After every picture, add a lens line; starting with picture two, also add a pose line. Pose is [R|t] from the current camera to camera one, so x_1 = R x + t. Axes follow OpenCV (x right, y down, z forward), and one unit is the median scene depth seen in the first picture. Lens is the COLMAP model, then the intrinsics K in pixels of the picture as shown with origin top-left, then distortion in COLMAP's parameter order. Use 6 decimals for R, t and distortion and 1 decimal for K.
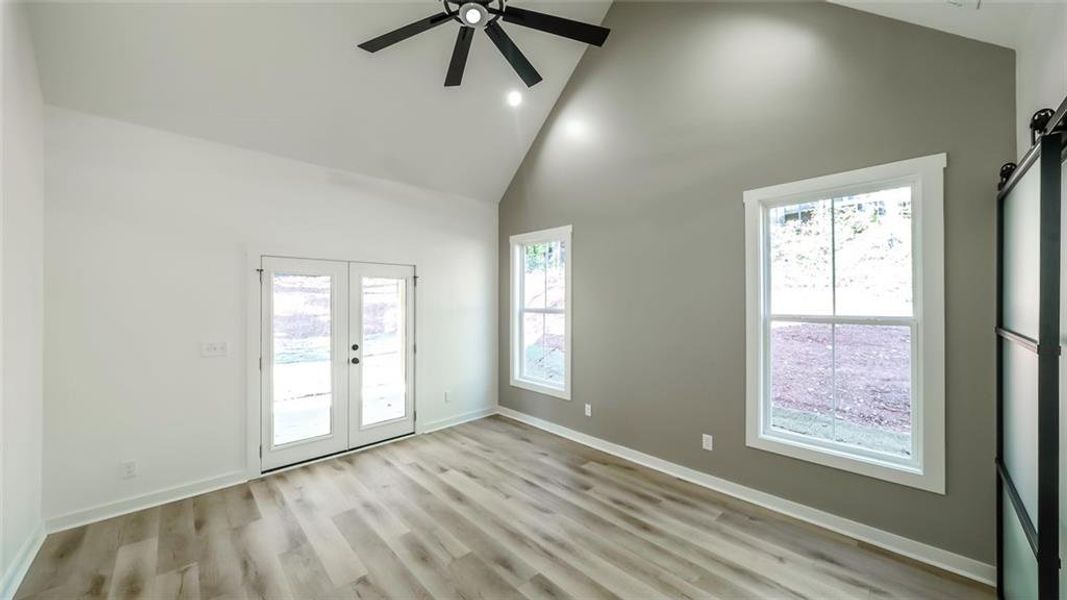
lens RADIAL K [[376.7, 0, 535.3], [0, 376.7, 293.6], [0, 0, 1]] dist [-0.001355, -0.000309]
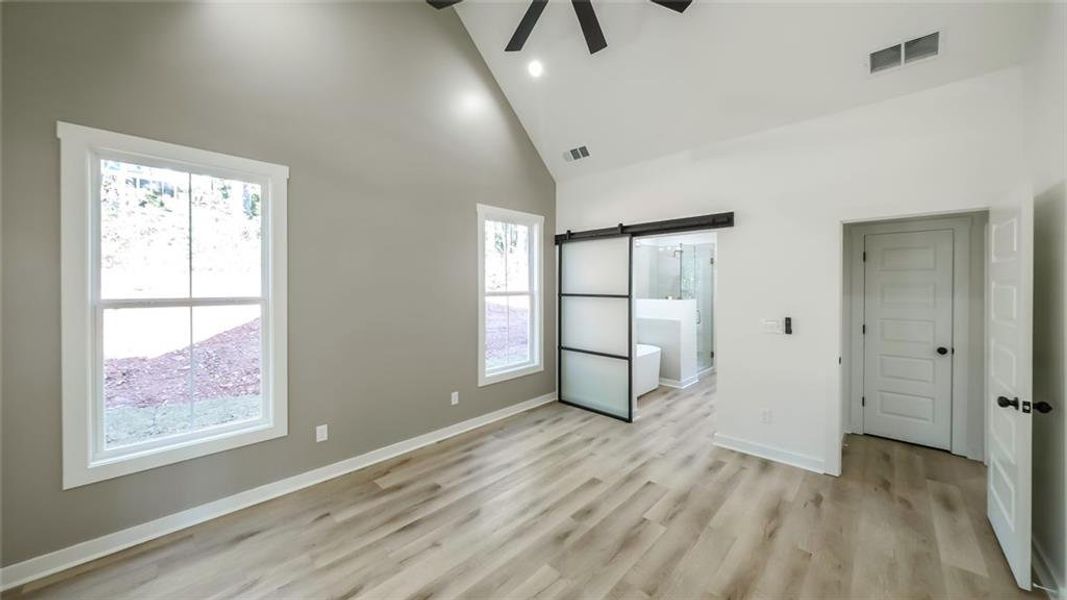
lens RADIAL K [[376.7, 0, 535.3], [0, 376.7, 293.6], [0, 0, 1]] dist [-0.001355, -0.000309]
pose [[-0.045545, -0.028485, 0.998556, -0.760016], [-0.019499, 0.999428, 0.027621, 0.011812], [-0.998772, -0.018213, -0.046074, 0.786041]]
